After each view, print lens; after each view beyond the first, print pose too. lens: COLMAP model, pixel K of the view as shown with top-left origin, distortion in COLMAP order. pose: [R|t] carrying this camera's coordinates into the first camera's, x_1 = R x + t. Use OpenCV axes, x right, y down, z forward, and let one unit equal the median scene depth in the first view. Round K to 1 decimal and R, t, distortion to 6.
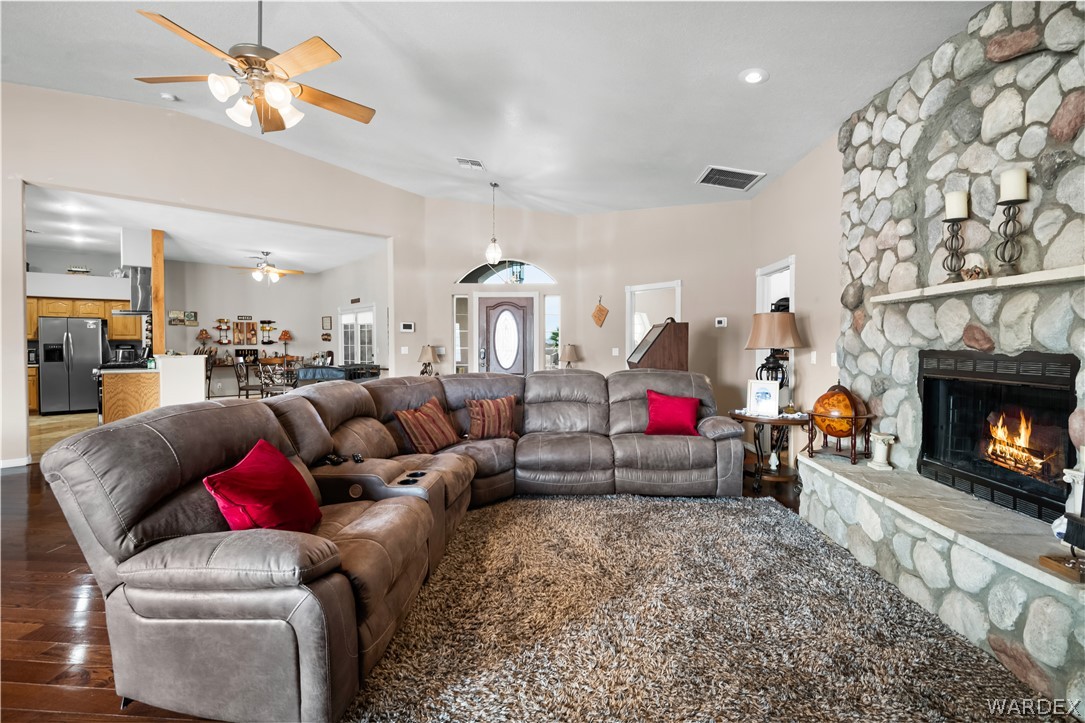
lens RADIAL K [[490.0, 0, 529.3], [0, 490.0, 340.5], [0, 0, 1]] dist [0.002981, -0.005110]
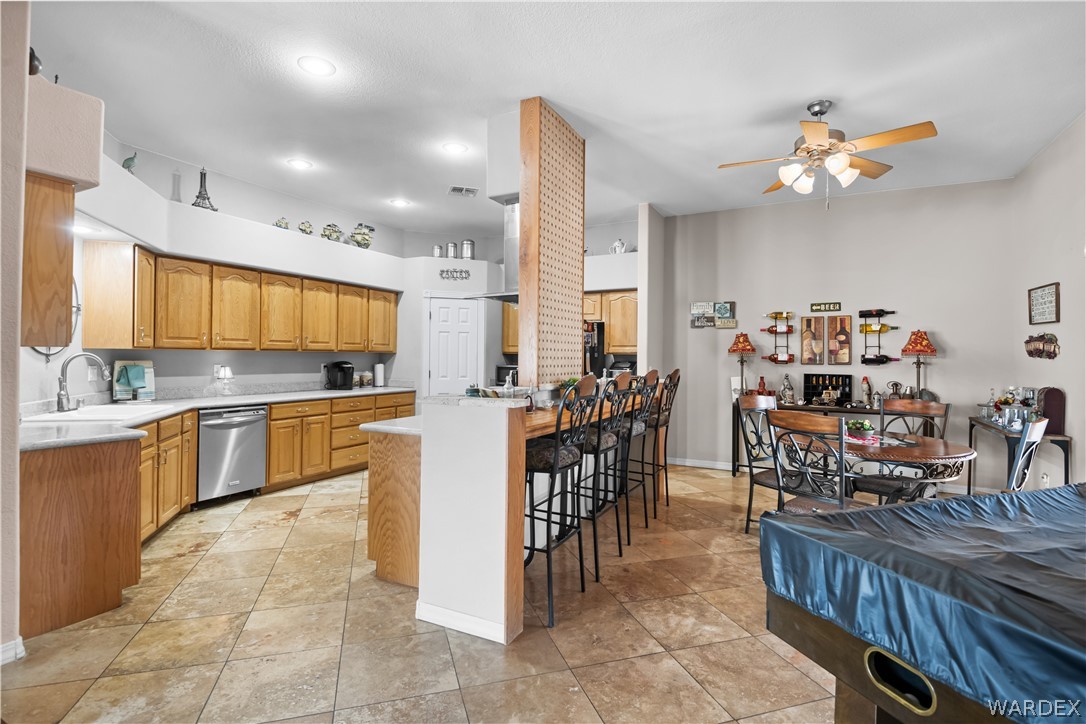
lens RADIAL K [[515.2, 0, 554.9], [0, 515.2, 353.1], [0, 0, 1]] dist [-0.019236, -0.005578]
pose [[0.383832, -0.002418, -0.923400, -0.227004], [-0.000725, 0.999995, -0.002920, -0.000541], [0.923403, 0.001790, 0.383829, 0.572090]]
